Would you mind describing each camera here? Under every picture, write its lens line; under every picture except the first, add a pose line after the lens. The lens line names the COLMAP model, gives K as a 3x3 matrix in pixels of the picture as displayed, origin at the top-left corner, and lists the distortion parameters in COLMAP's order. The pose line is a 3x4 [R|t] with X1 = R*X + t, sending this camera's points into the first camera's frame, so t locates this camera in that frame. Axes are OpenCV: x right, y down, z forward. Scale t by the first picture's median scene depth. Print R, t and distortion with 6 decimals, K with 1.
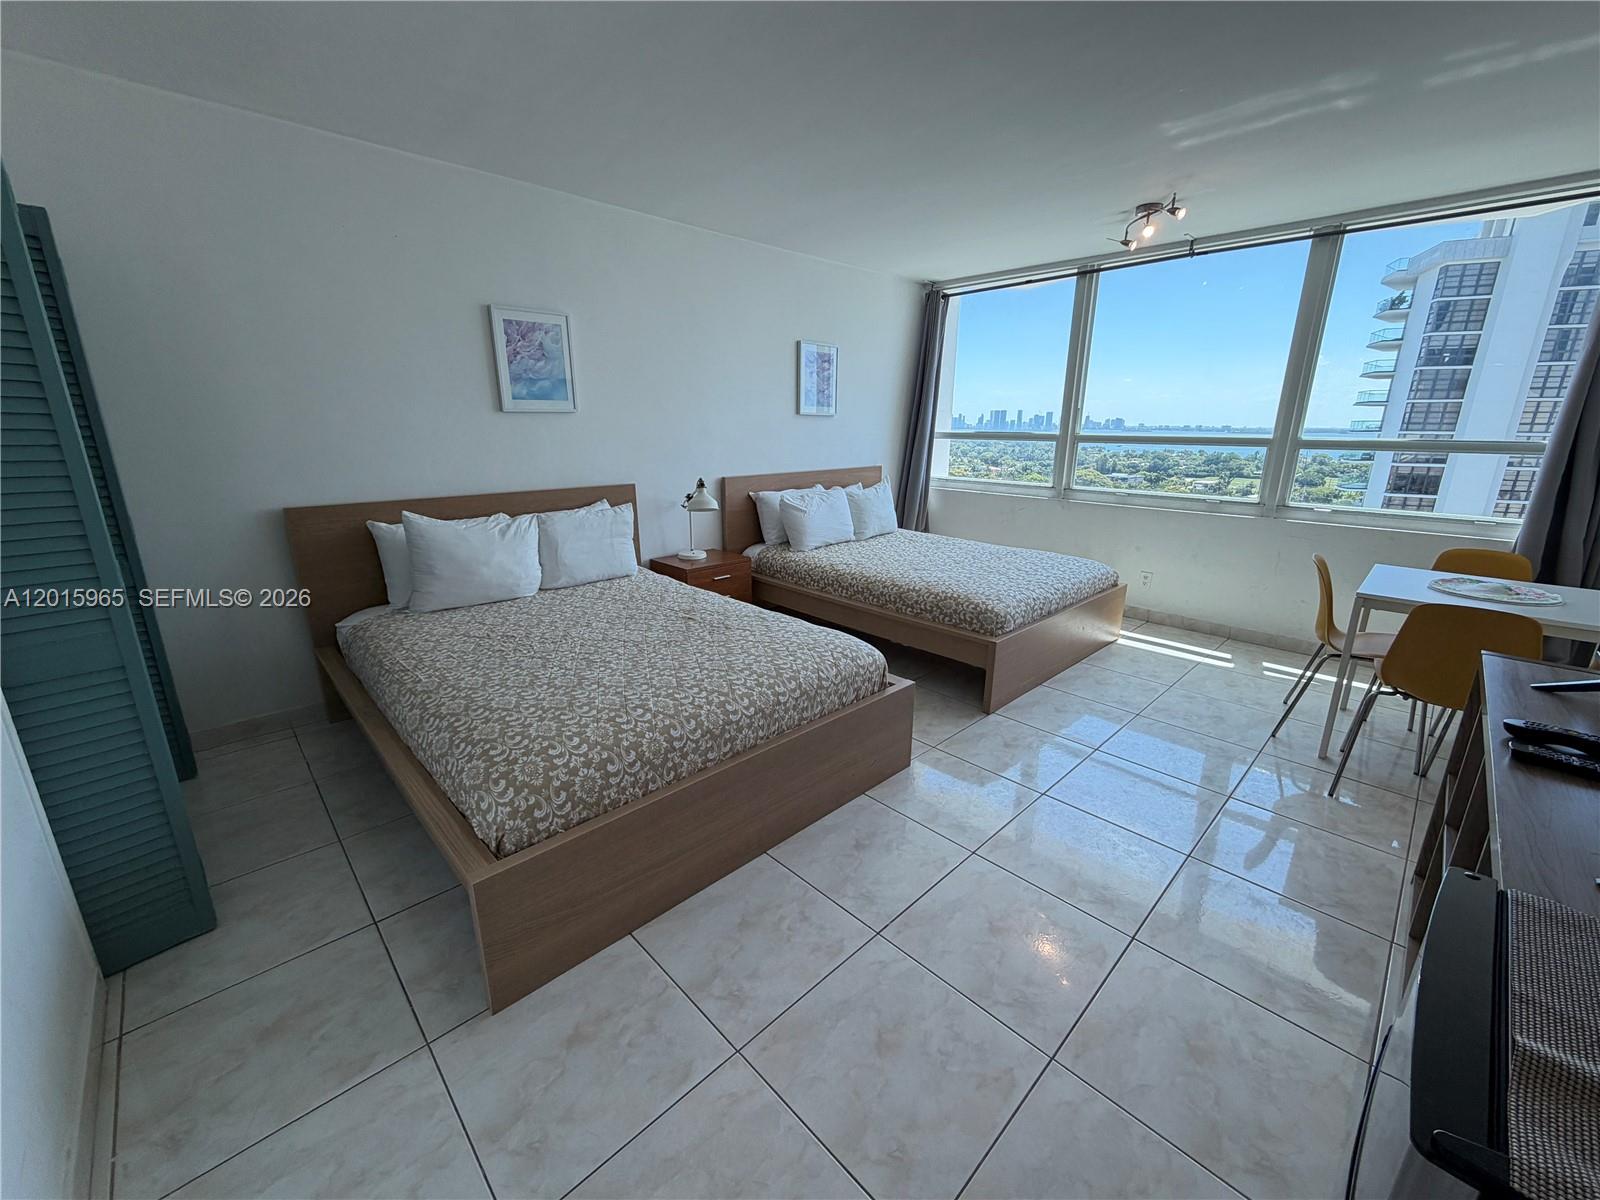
lens RADIAL K [[640.4, 0, 796.7], [0, 640.4, 600.1], [0, 0, 1]] dist [0.002478, -0.000901]
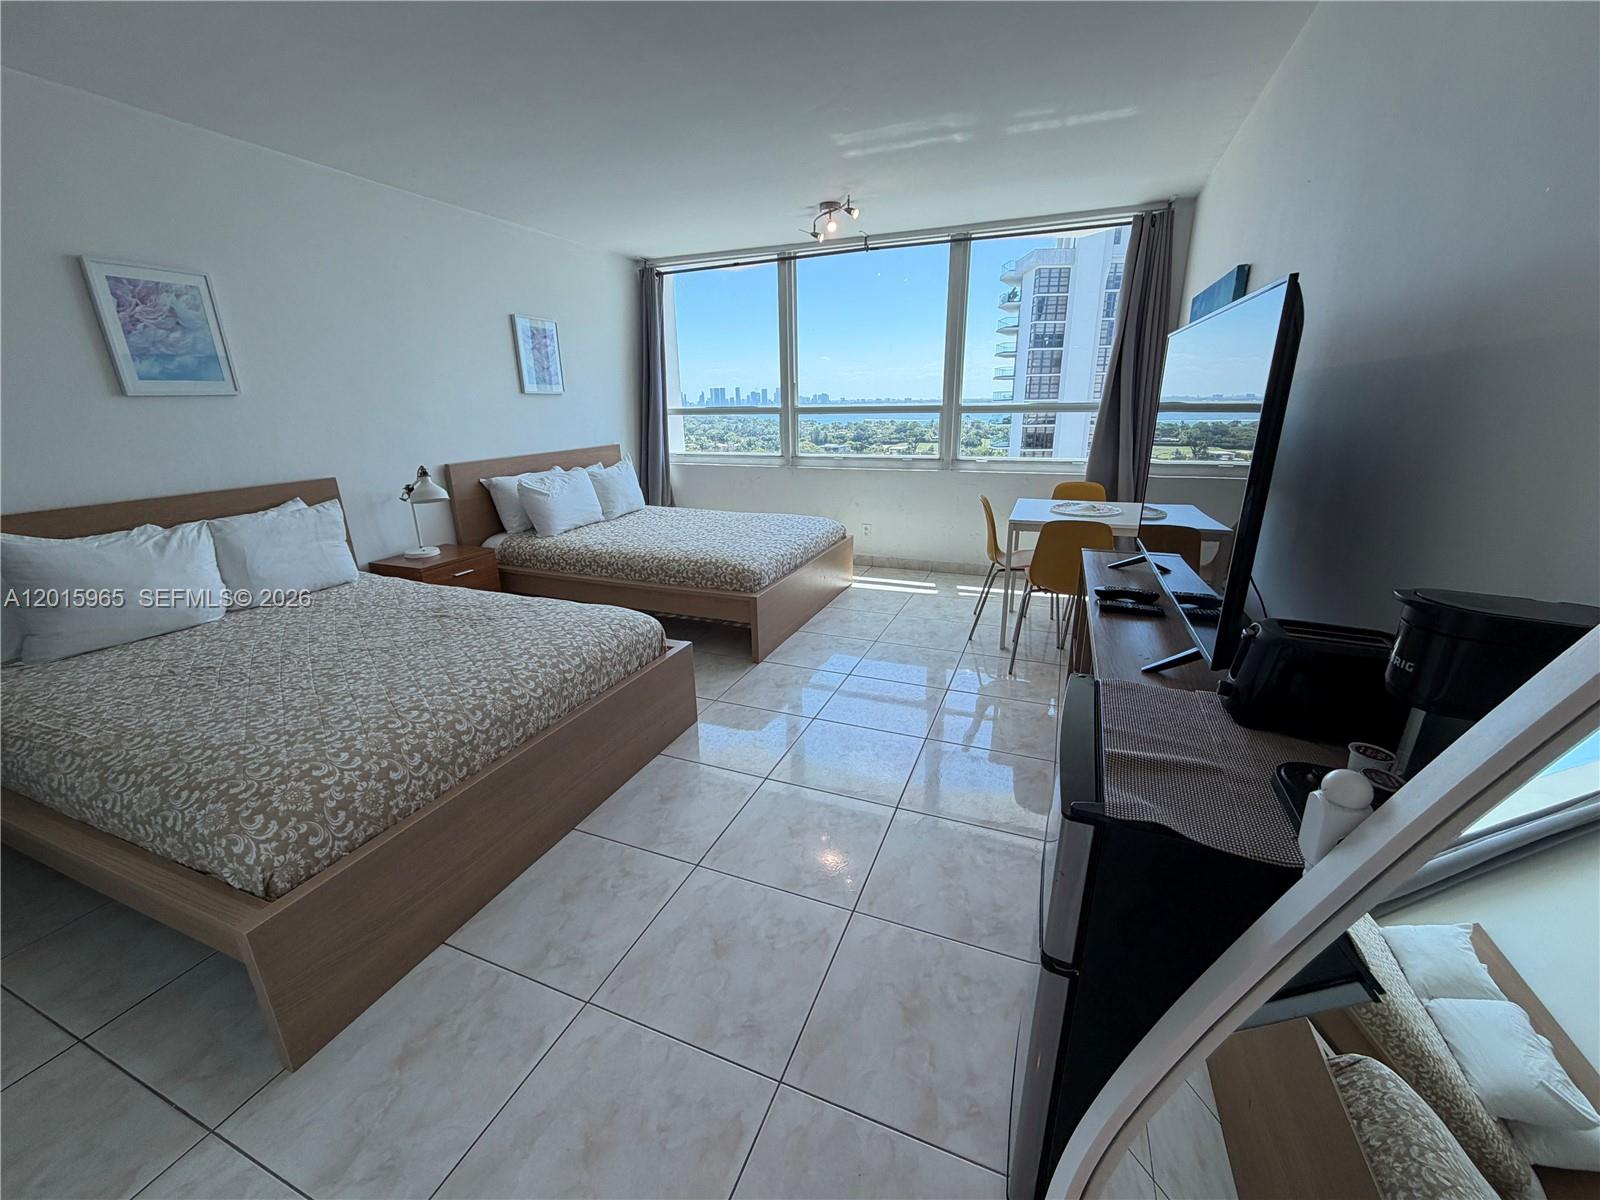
lens RADIAL K [[640.4, 0, 799.0], [0, 640.4, 601.3], [0, 0, 1]] dist [0.002478, -0.000901]
pose [[0.915401, -0.141469, 0.376864, -0.036183], [0.129372, 0.989936, 0.057365, 0.018278], [-0.381187, -0.003756, 0.924491, -0.045977]]
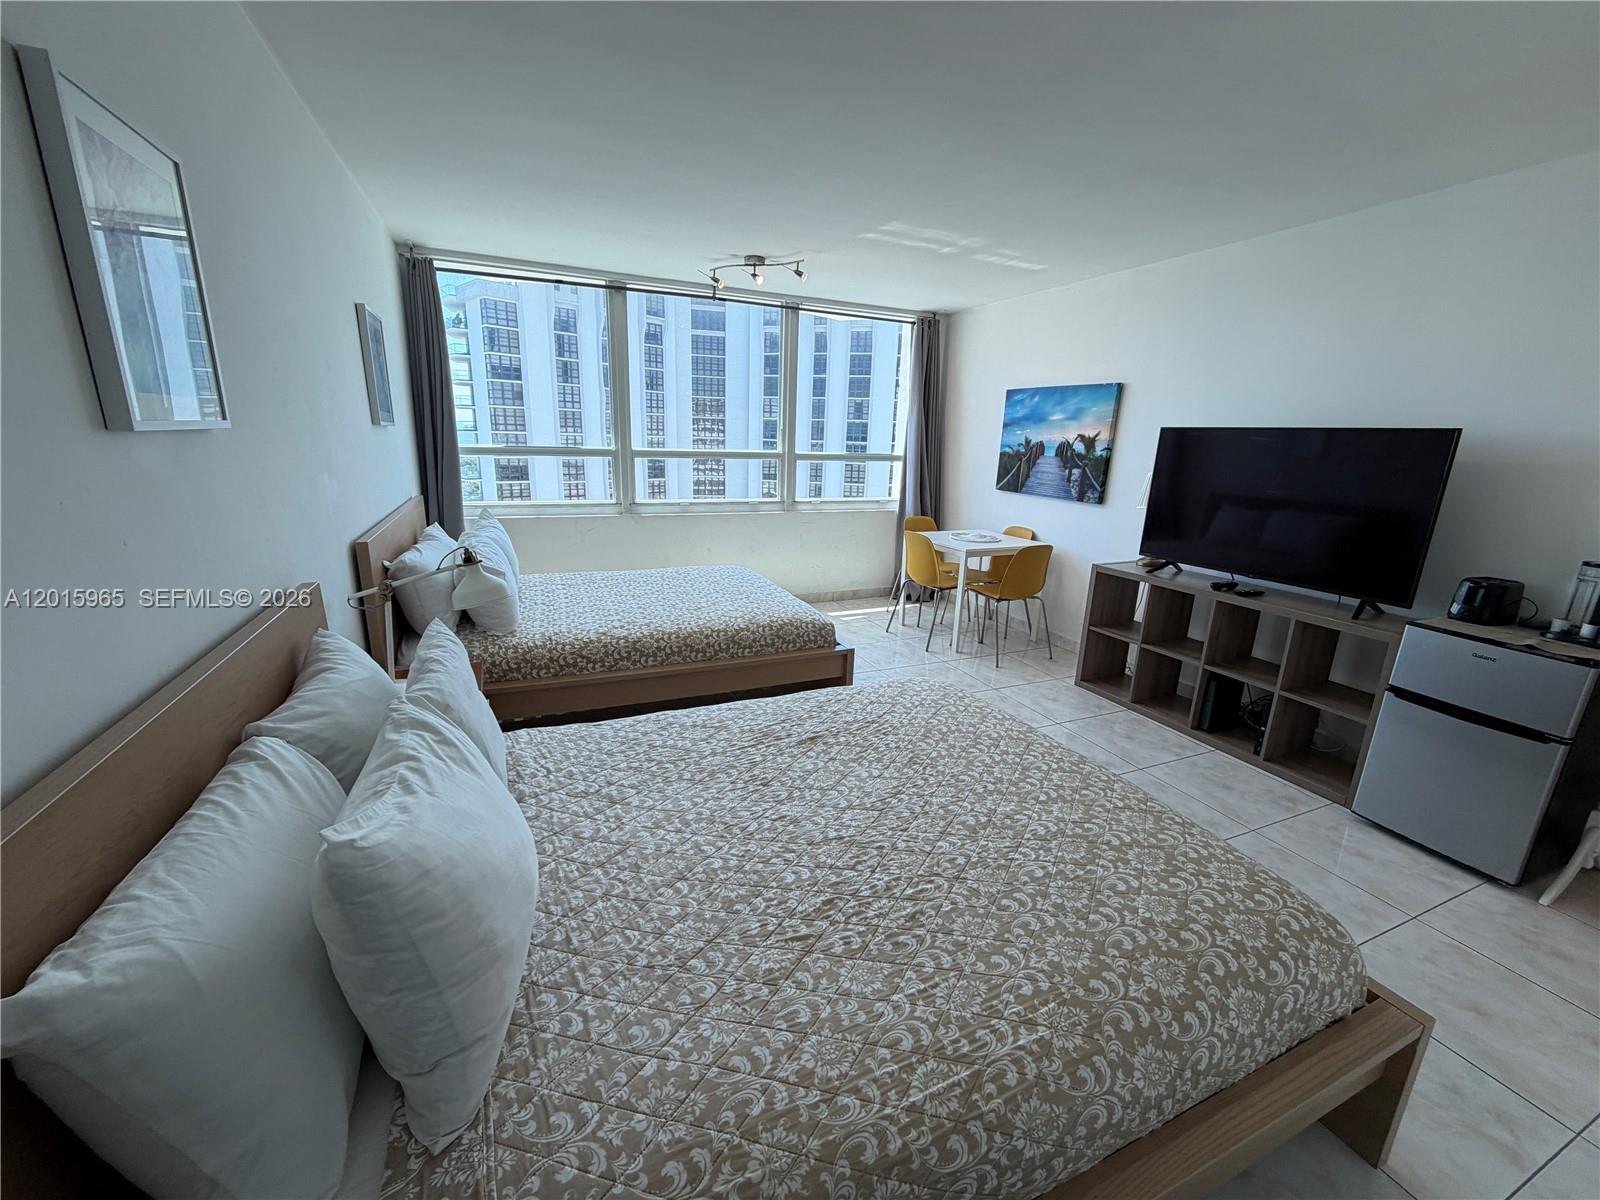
lens RADIAL K [[640.4, 0, 794.7], [0, 640.4, 599.8], [0, 0, 1]] dist [0.002478, -0.000901]
pose [[0.346198, -0.231104, 0.909251, -0.678696], [0.225512, 0.961267, 0.158461, -0.203690], [-0.910654, 0.150188, 0.384905, 0.633194]]
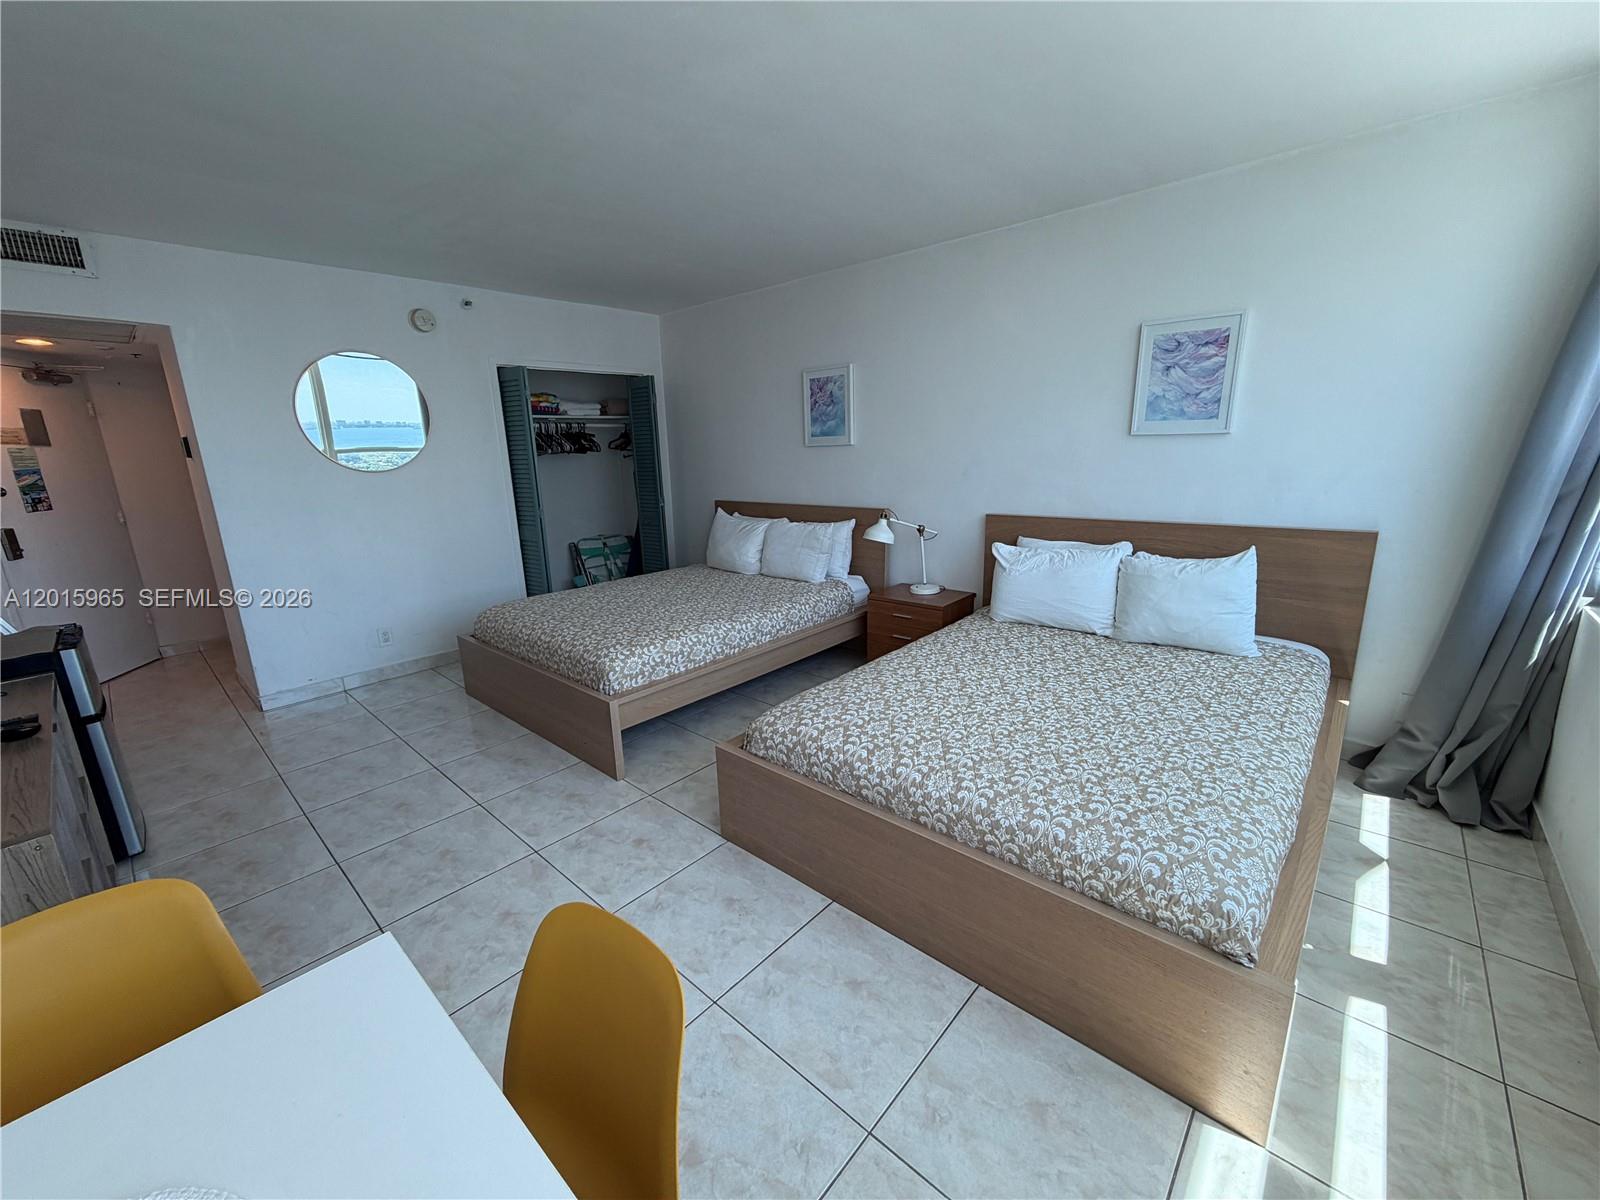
lens RADIAL K [[640.4, 0, 769.8], [0, 640.4, 593.4], [0, 0, 1]] dist [0.002478, -0.000901]
pose [[0.046240, 0.206475, -0.977359, 0.960894], [-0.250800, 0.949466, 0.188717, -0.243068], [0.966934, 0.236395, 0.095687, 0.898618]]
